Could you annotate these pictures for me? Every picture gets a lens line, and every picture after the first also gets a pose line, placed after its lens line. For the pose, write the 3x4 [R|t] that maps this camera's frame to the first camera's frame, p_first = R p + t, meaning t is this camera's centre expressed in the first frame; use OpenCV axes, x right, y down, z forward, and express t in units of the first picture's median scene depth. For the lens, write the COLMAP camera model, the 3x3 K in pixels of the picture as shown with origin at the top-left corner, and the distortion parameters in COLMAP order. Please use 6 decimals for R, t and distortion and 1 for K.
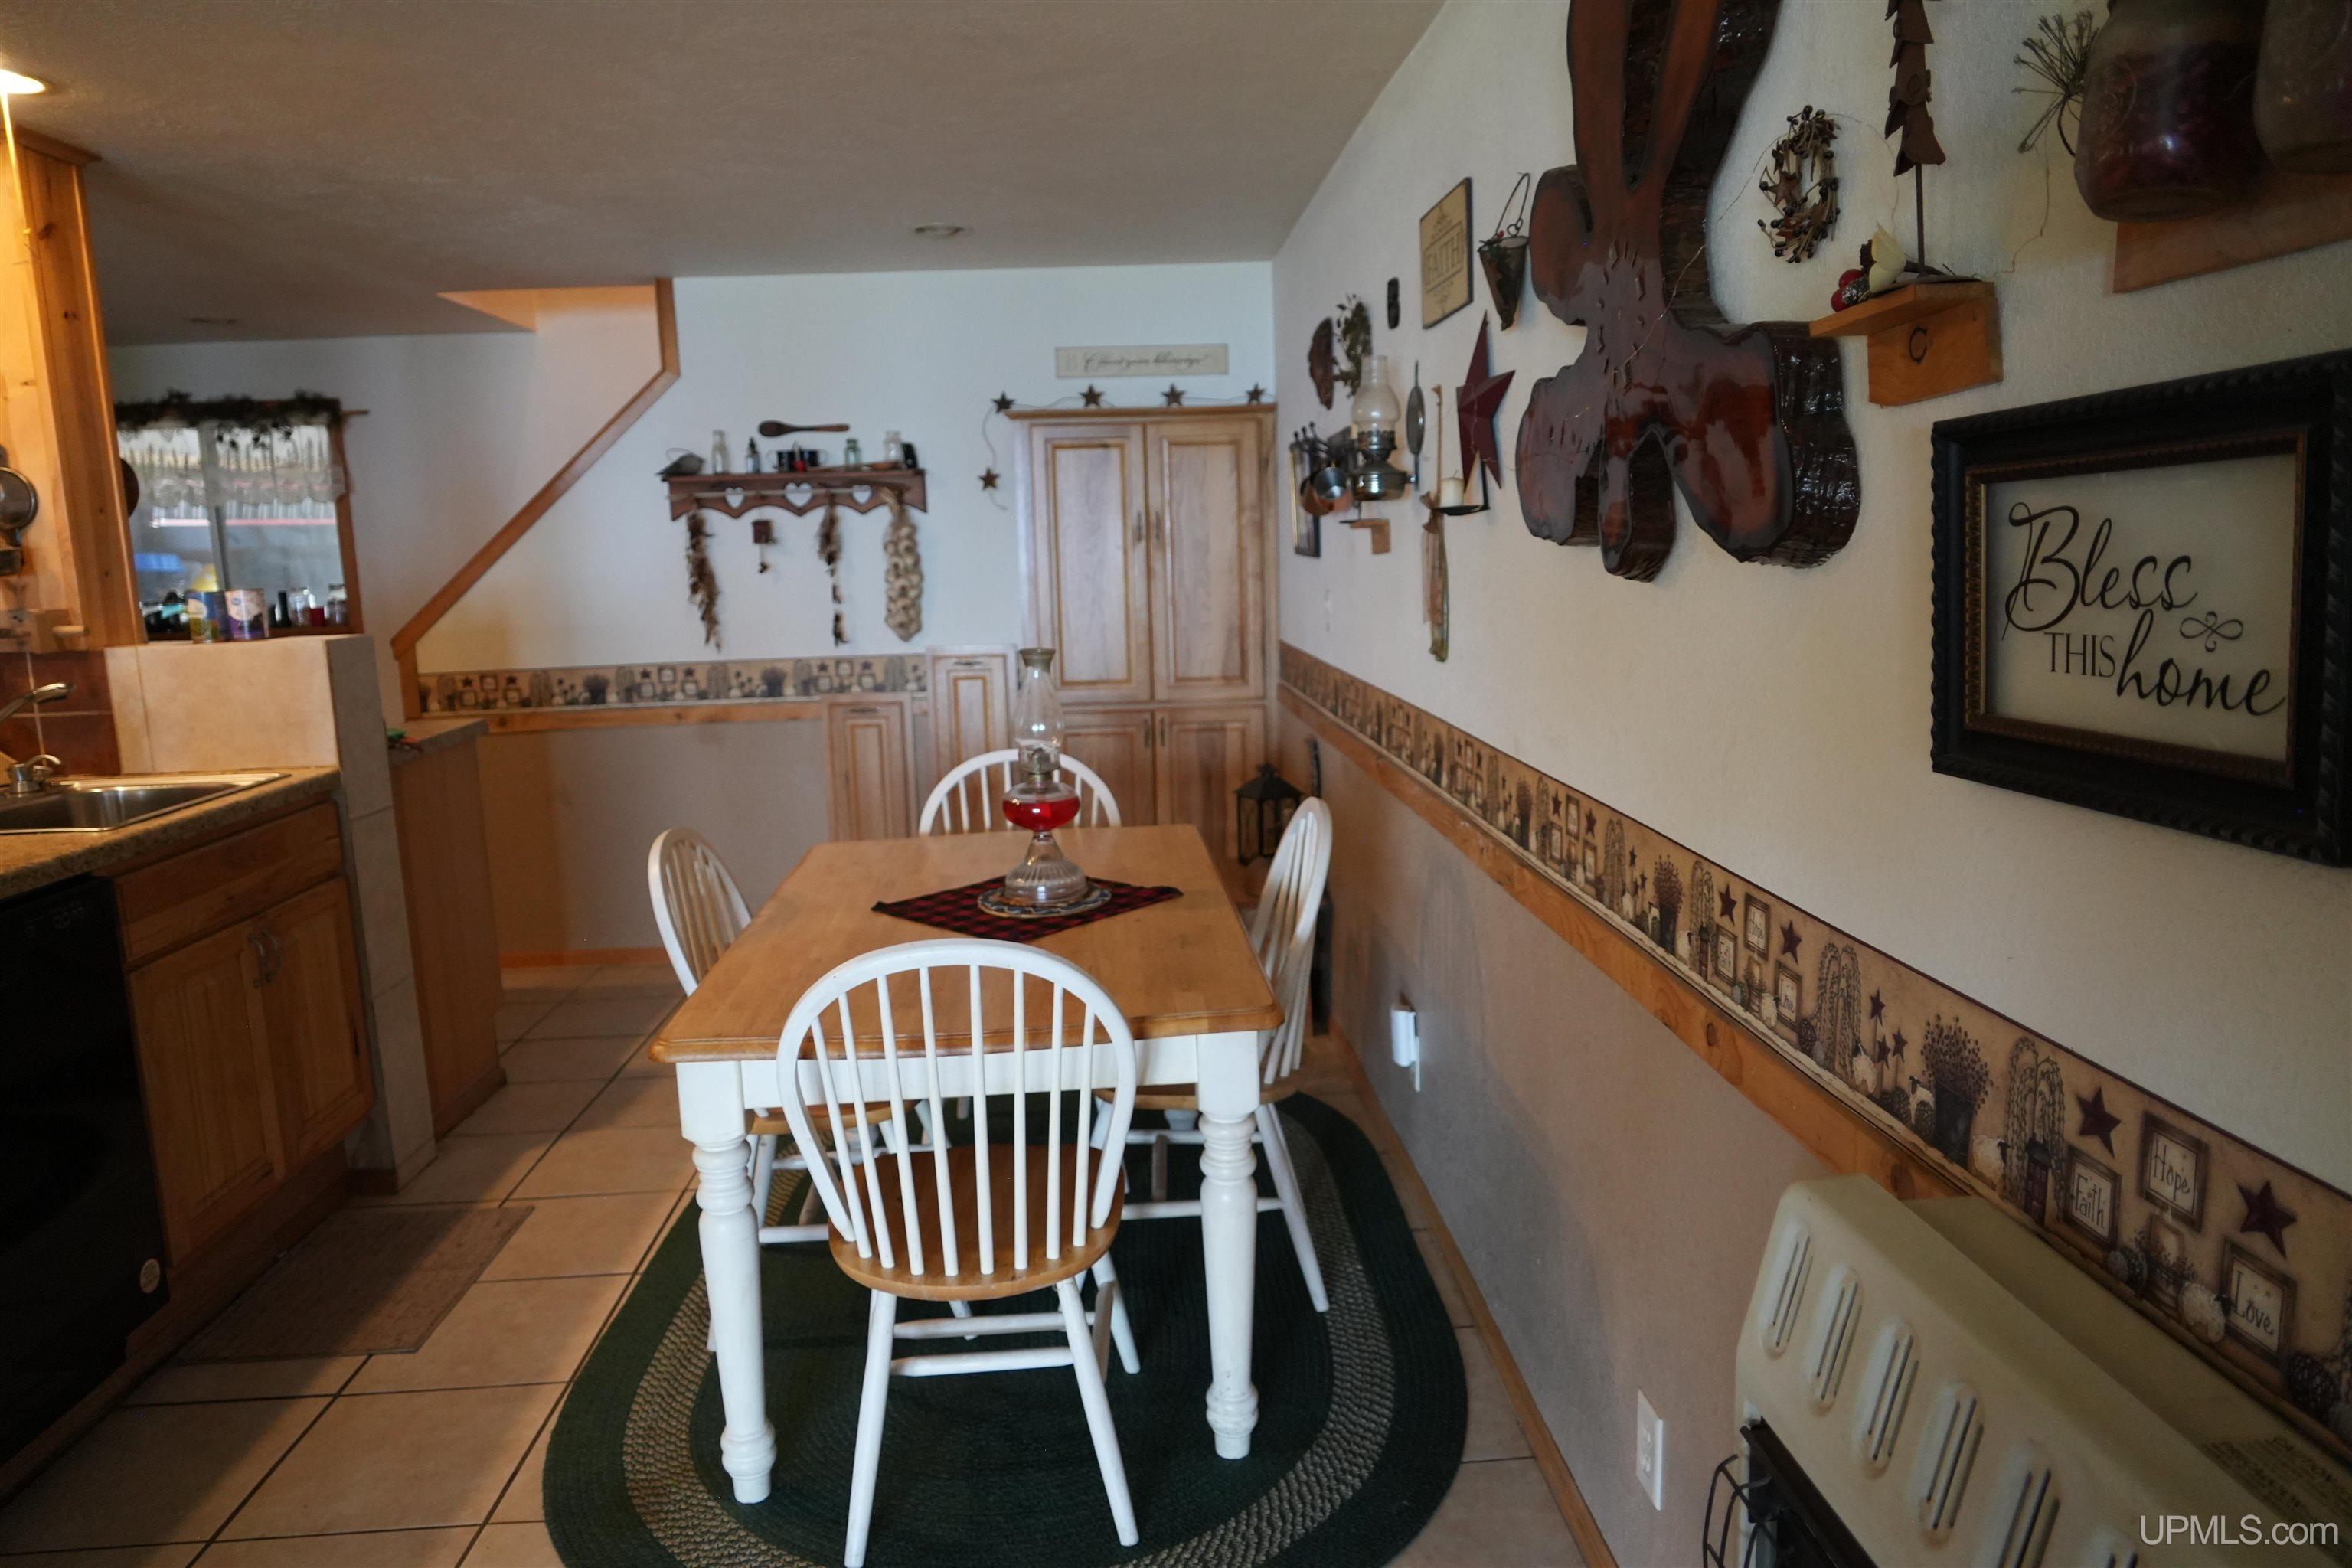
lens RADIAL K [[1556.0, 0, 1176.5], [0, 1556.0, 785.3], [0, 0, 1]] dist [-0.019867, 0.007870]
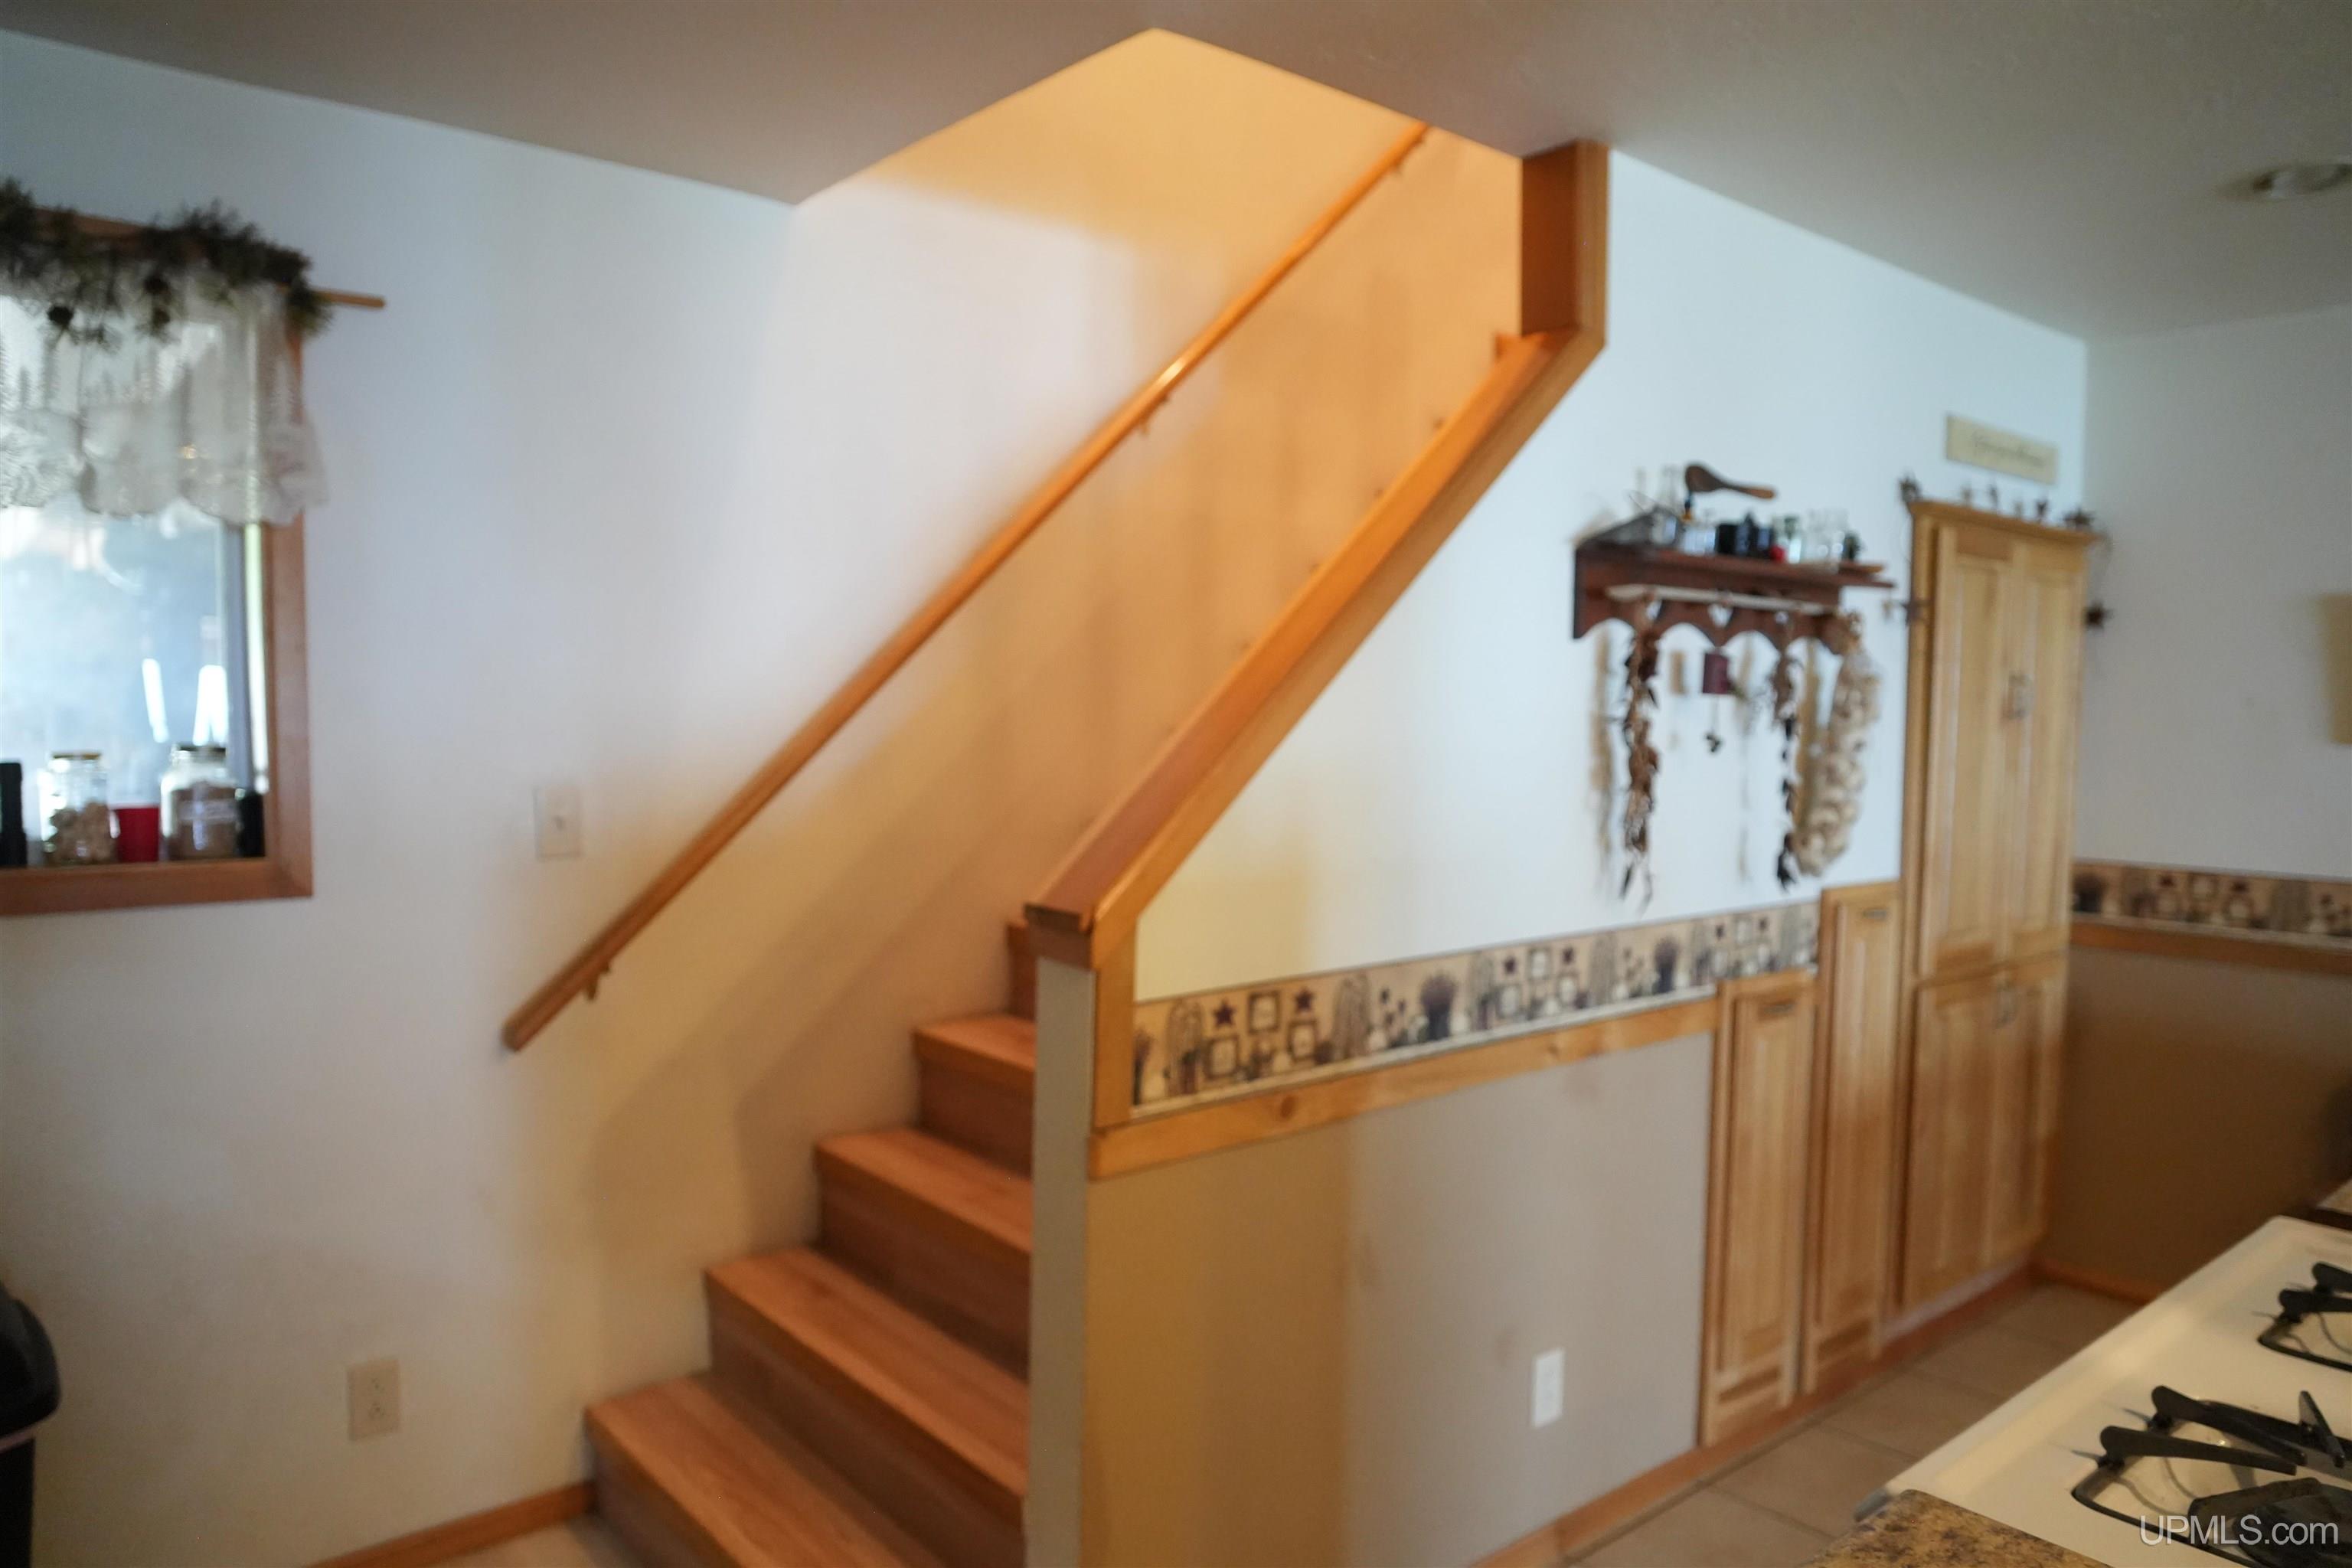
lens RADIAL K [[1556.0, 0, 1179.1], [0, 1556.0, 784.6], [0, 0, 1]] dist [-0.019867, 0.007870]
pose [[0.793678, 0.009328, 0.608267, -0.722503], [0.060632, 0.993691, -0.094352, -0.089926], [-0.605309, 0.111766, 0.788105, 0.713578]]
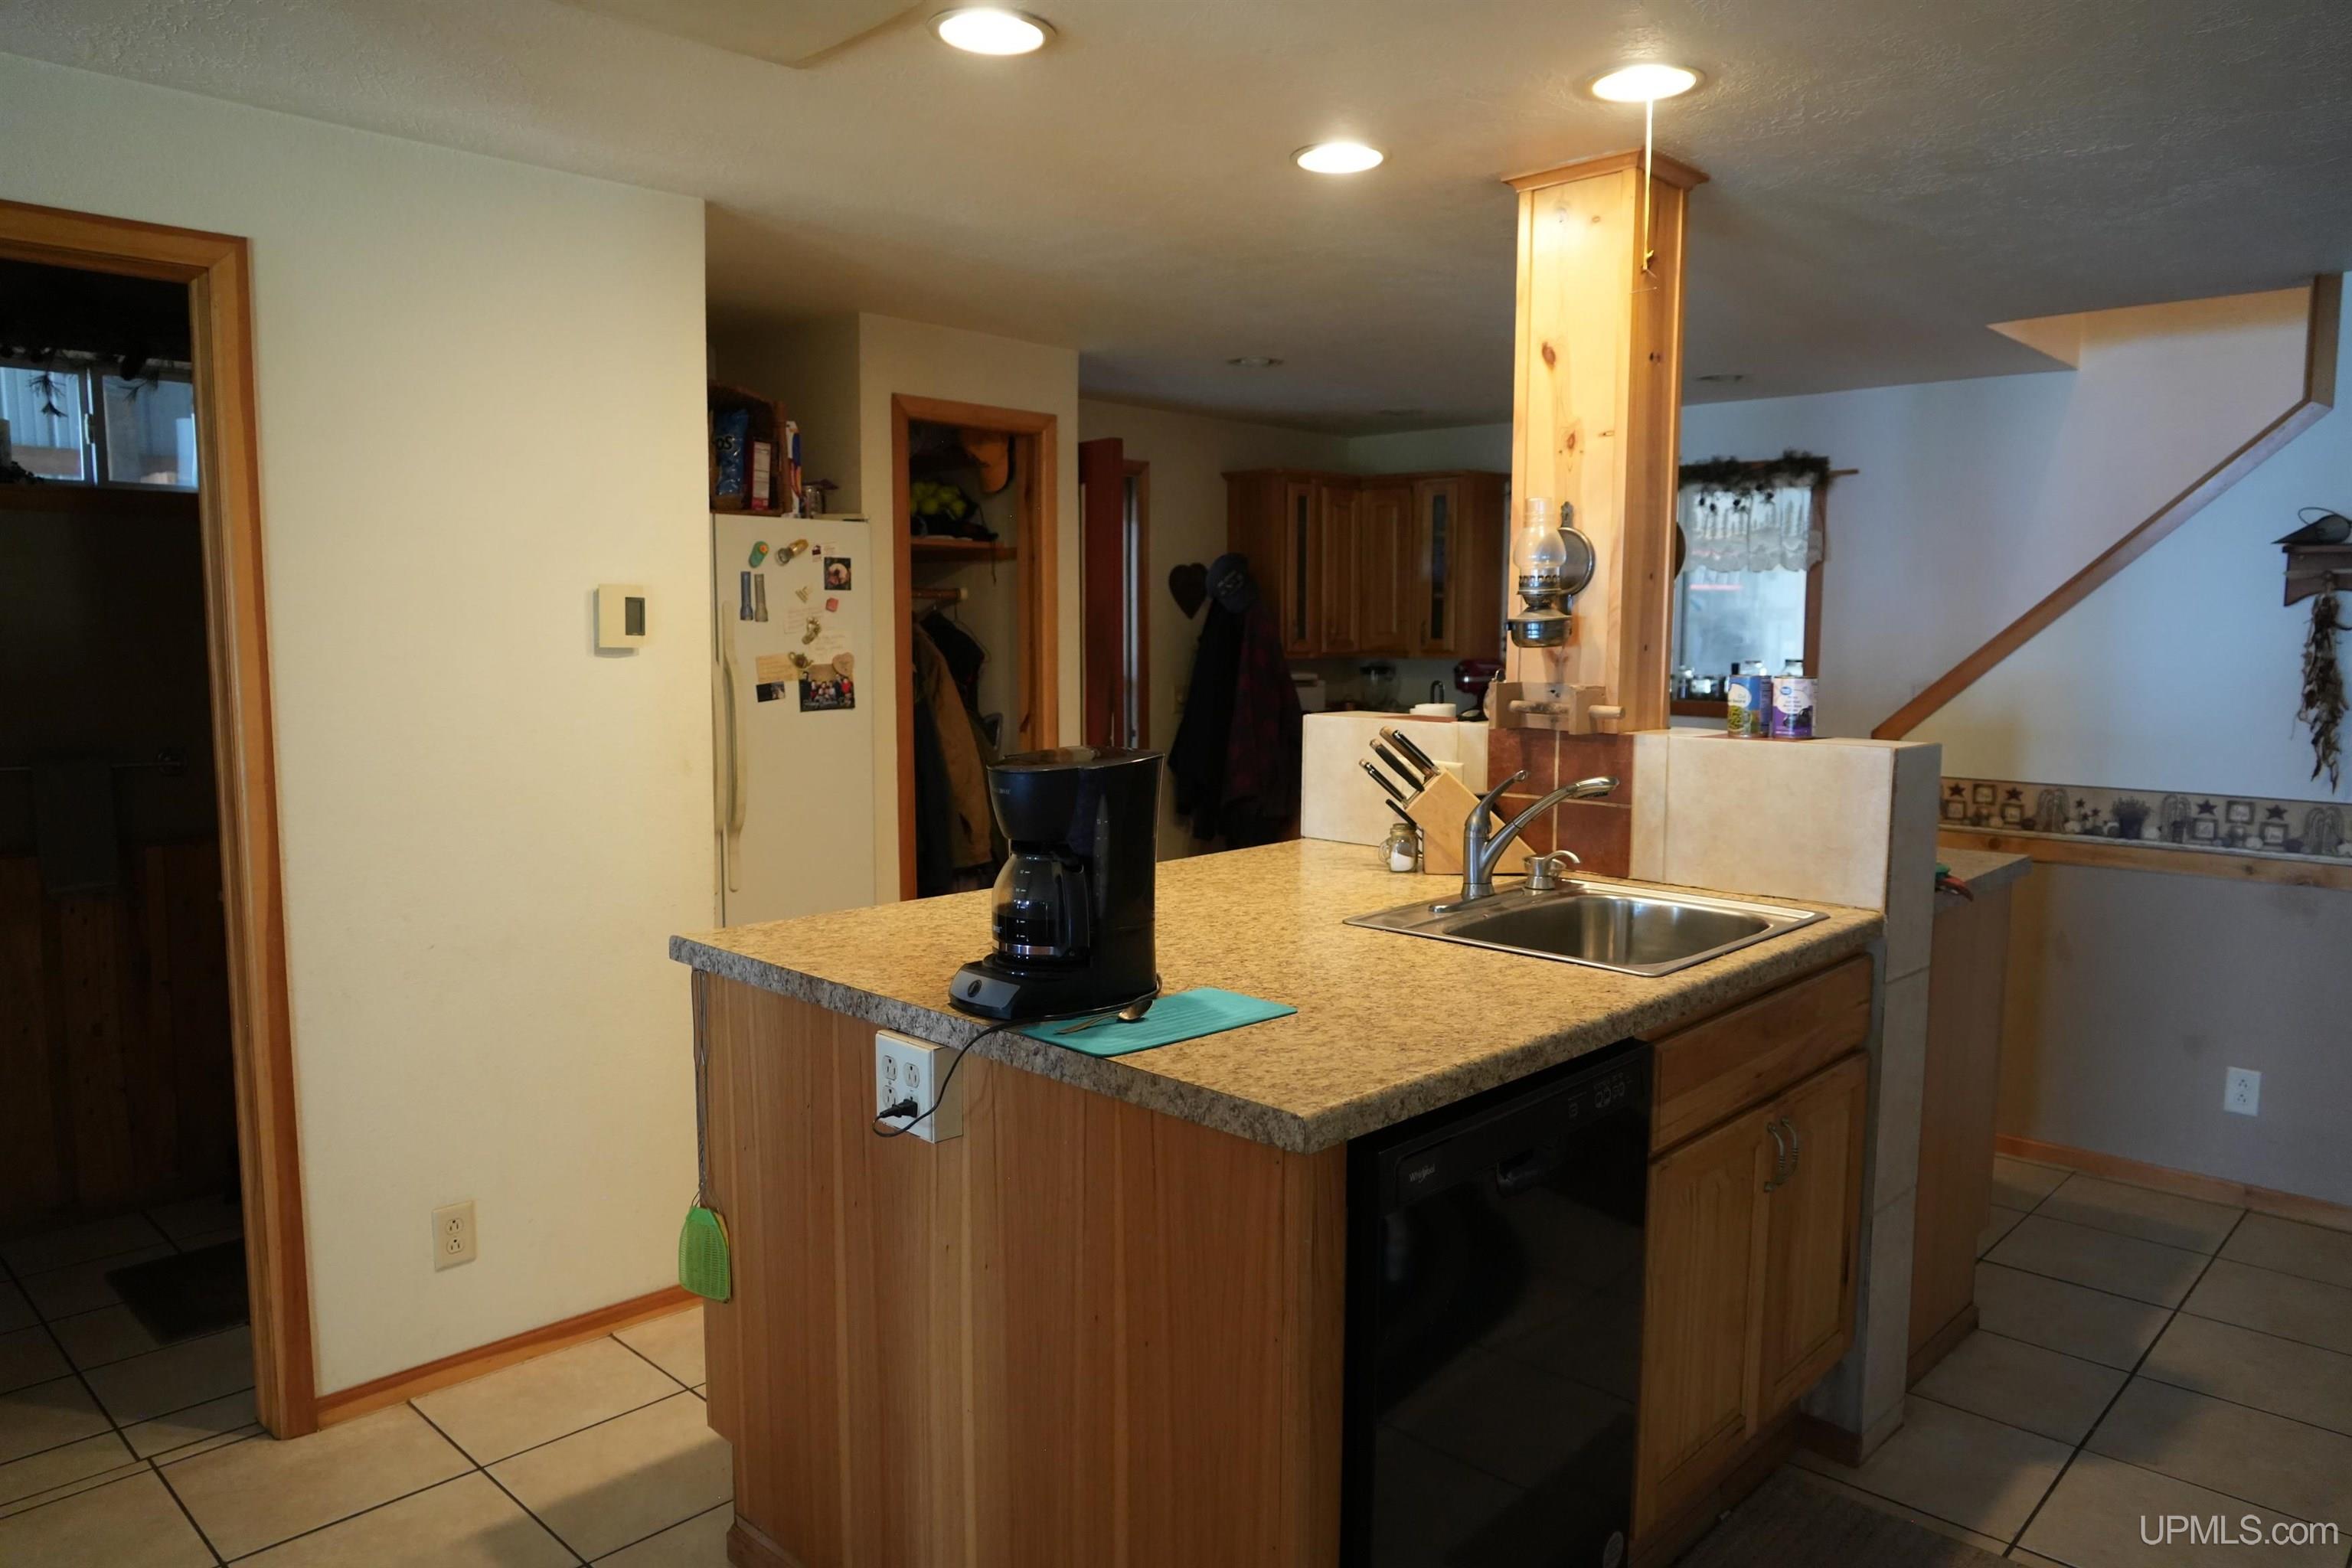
lens RADIAL K [[1556.0, 0, 1180.6], [0, 1556.0, 769.7], [0, 0, 1]] dist [-0.019867, 0.007870]
pose [[0.686380, 0.107491, -0.719255, -0.153255], [-0.145395, 0.989332, 0.009103, -0.025266], [0.712561, 0.098328, 0.694686, 0.135513]]
